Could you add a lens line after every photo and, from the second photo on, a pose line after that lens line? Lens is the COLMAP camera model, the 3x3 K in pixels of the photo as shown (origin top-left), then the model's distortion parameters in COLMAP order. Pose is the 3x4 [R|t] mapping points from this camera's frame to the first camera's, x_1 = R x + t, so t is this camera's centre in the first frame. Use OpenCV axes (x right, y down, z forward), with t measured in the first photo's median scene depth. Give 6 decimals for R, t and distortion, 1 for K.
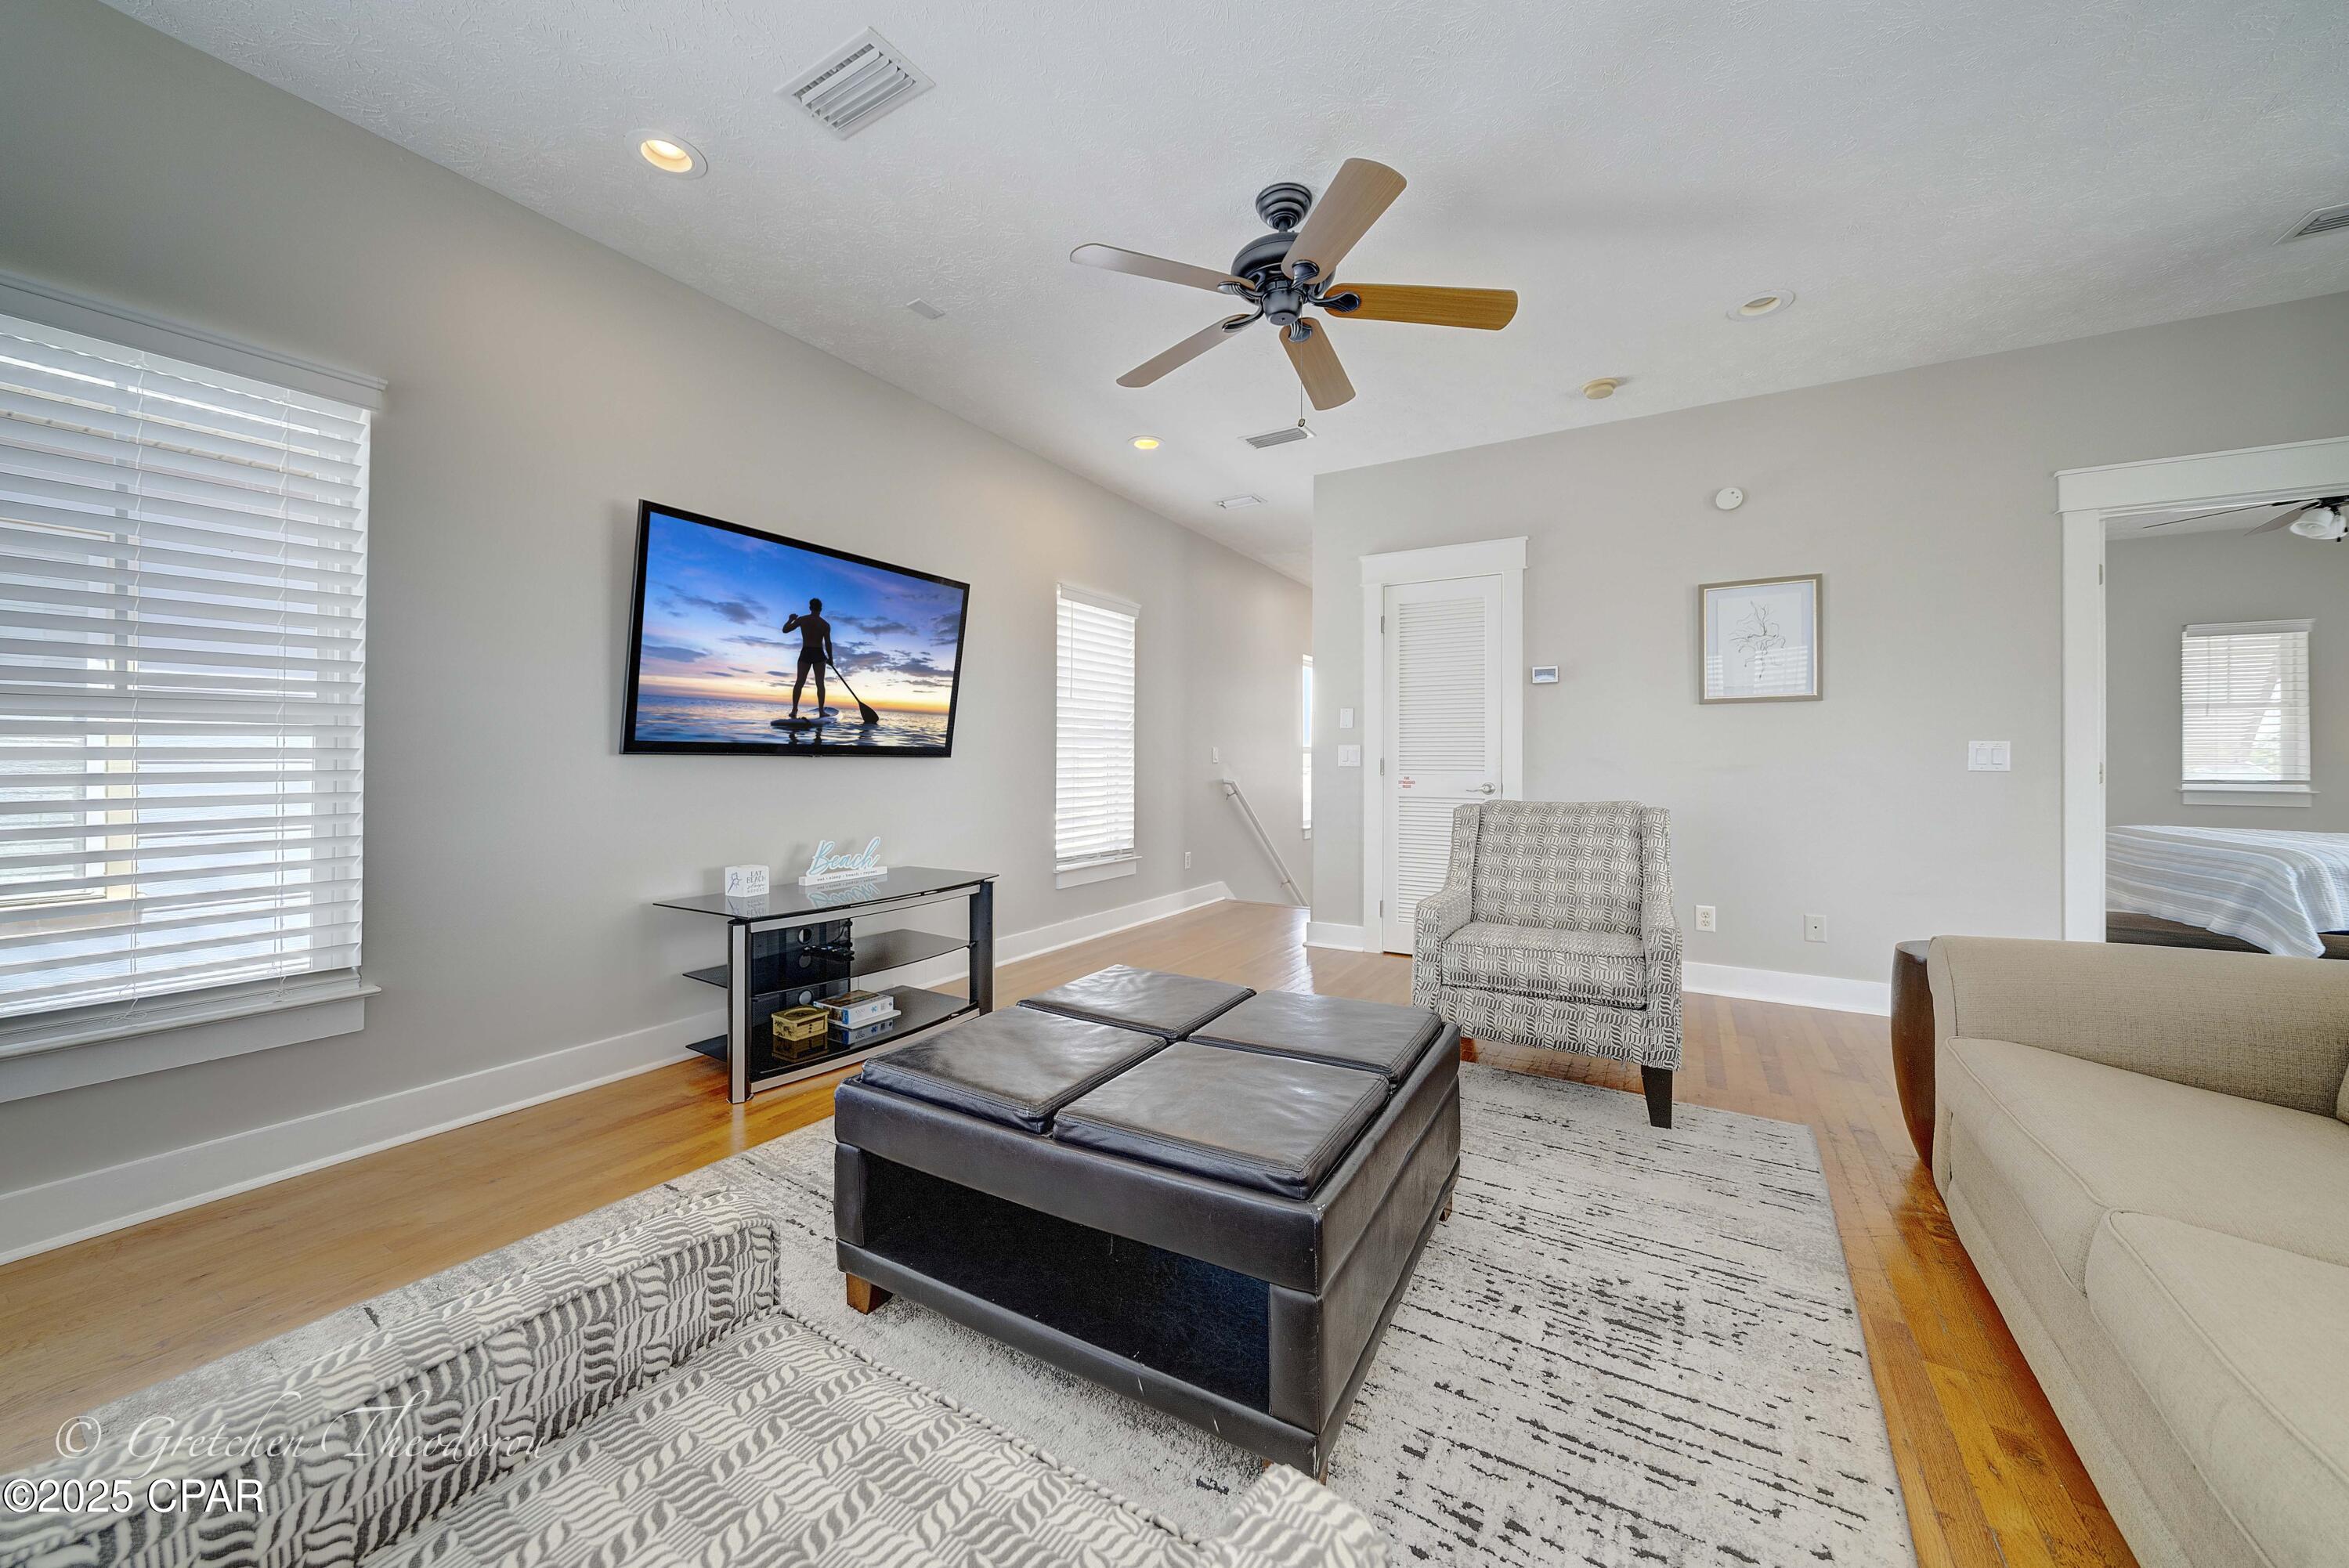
lens RADIAL K [[833.1, 0, 1164.1], [0, 833.1, 763.9], [0, 0, 1]] dist [0.000377, -0.000007]
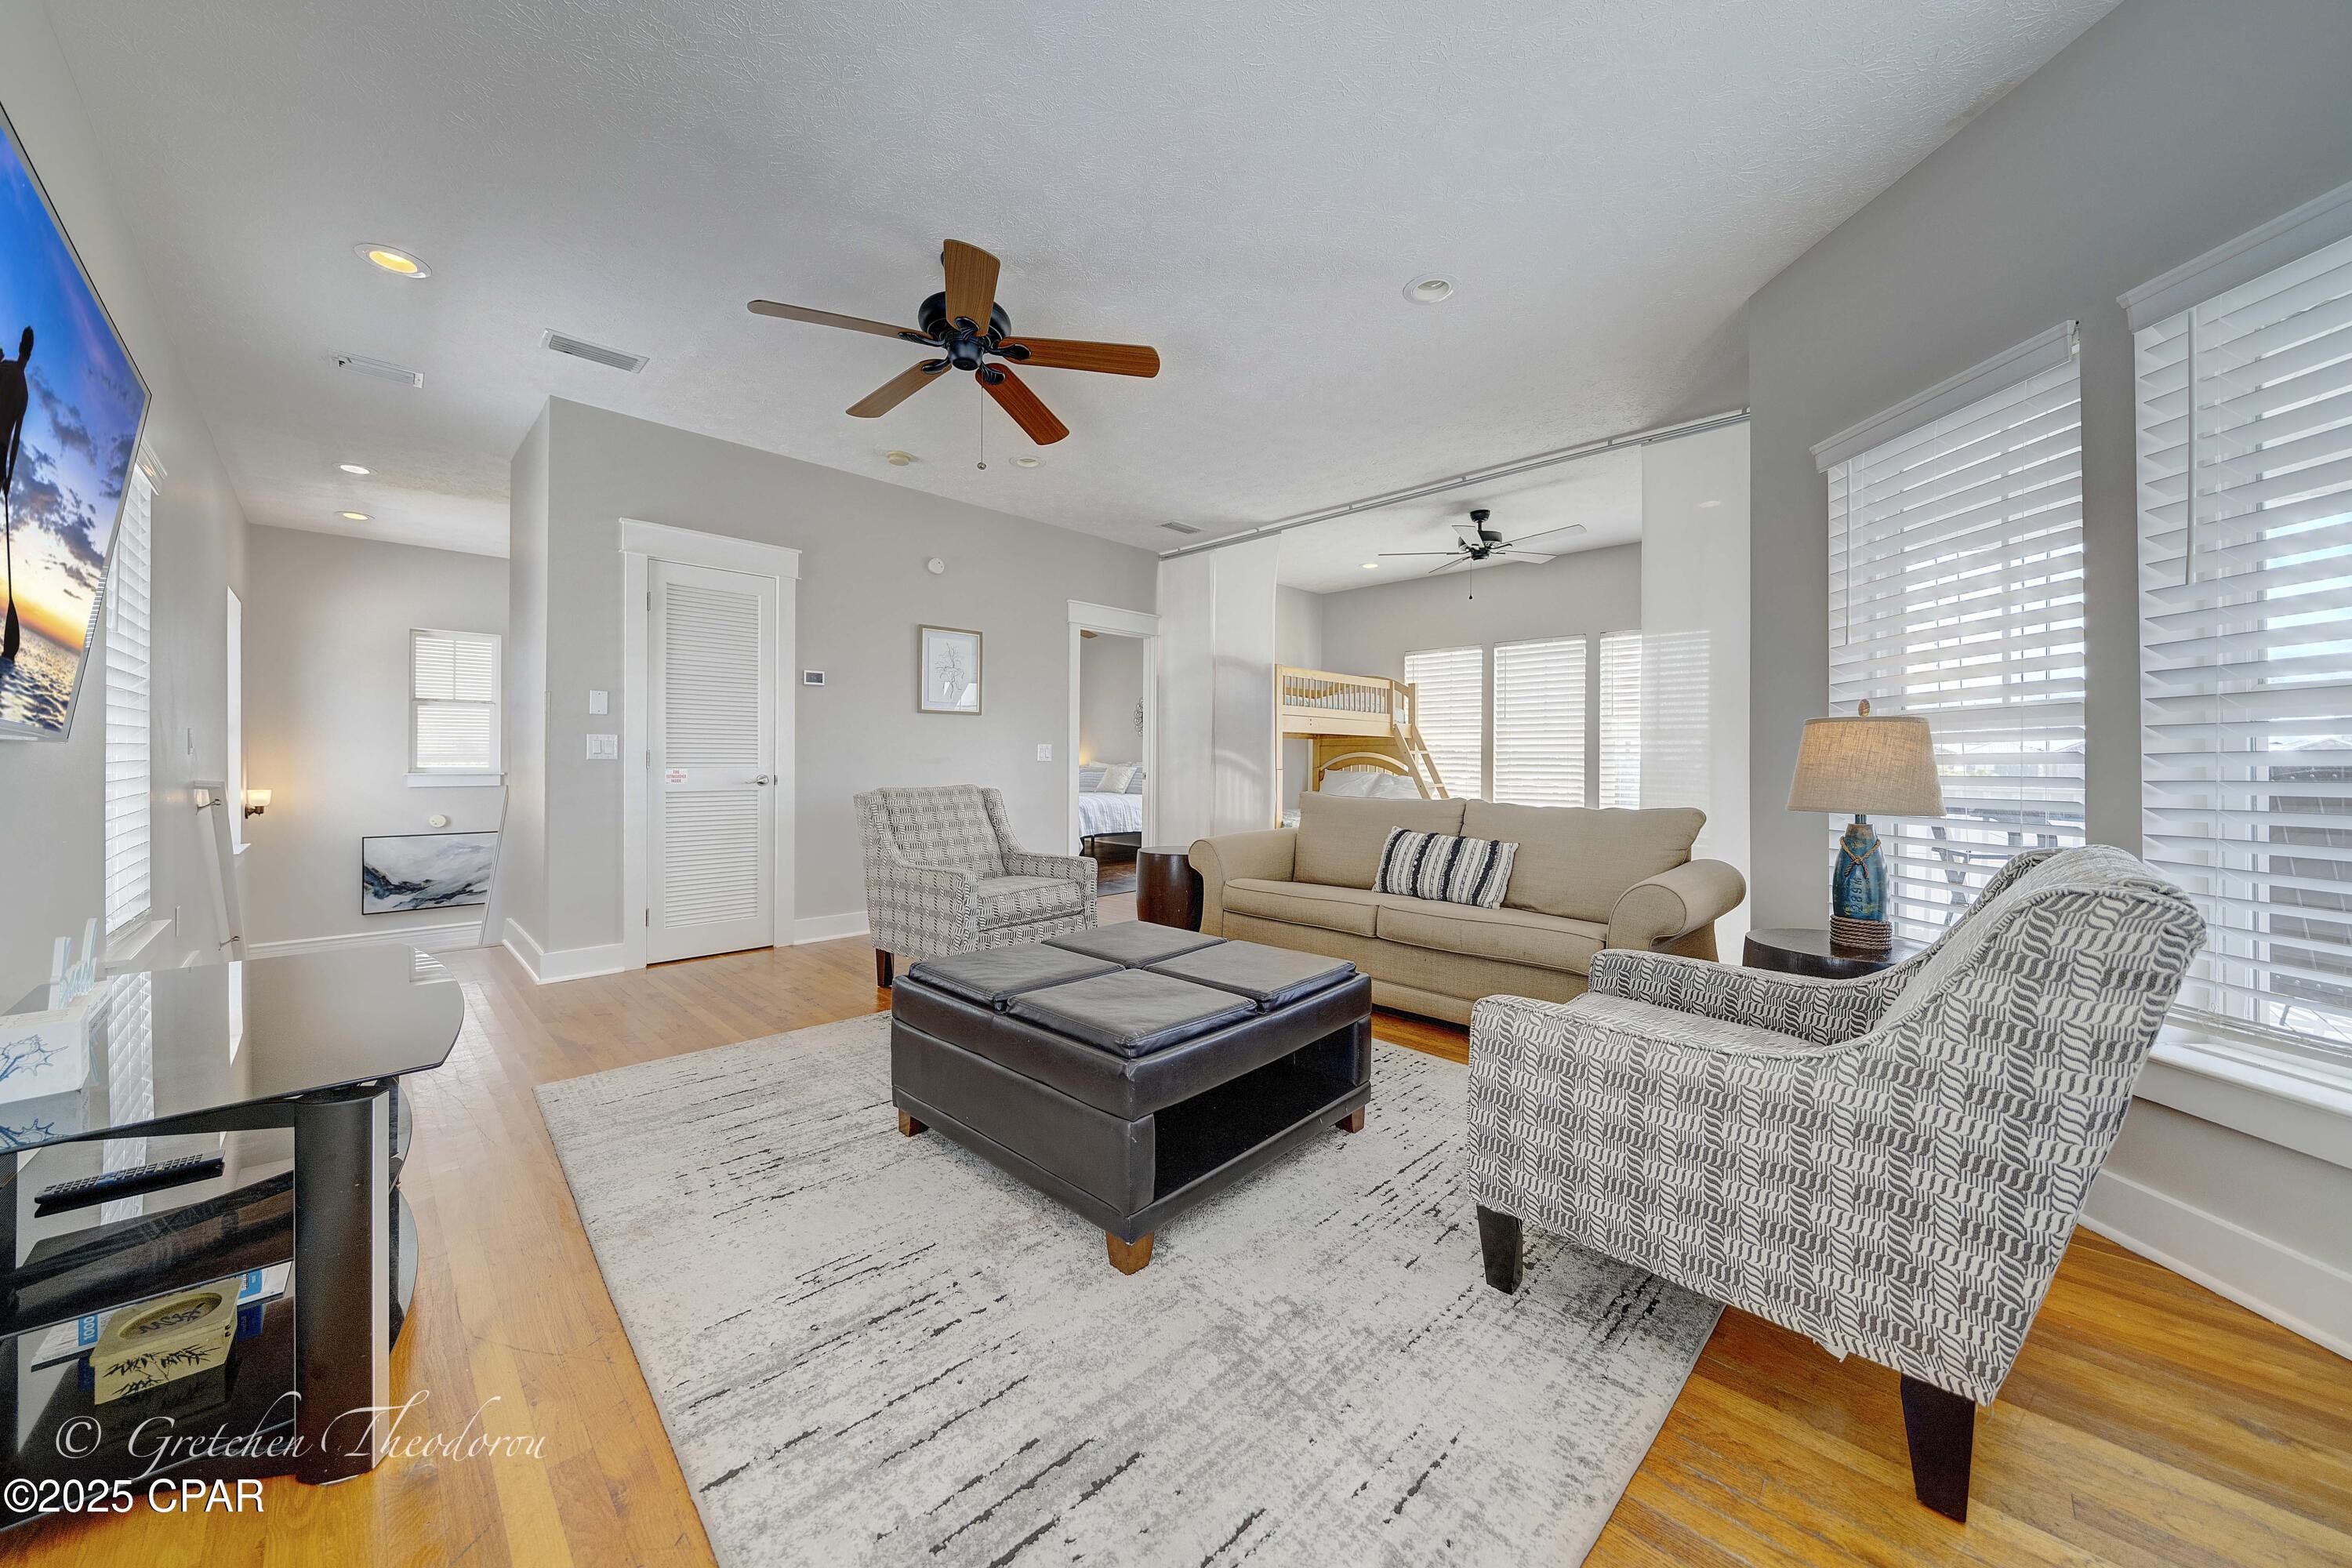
lens RADIAL K [[834.2, 0, 1165.6], [0, 834.2, 763.9], [0, 0, 1]] dist [0.000377, -0.000007]
pose [[0.234857, -0.004040, 0.972021, -0.597454], [0.000090, 0.999991, 0.004135, 0.004813], [-0.972030, -0.000884, 0.234856, 0.311543]]
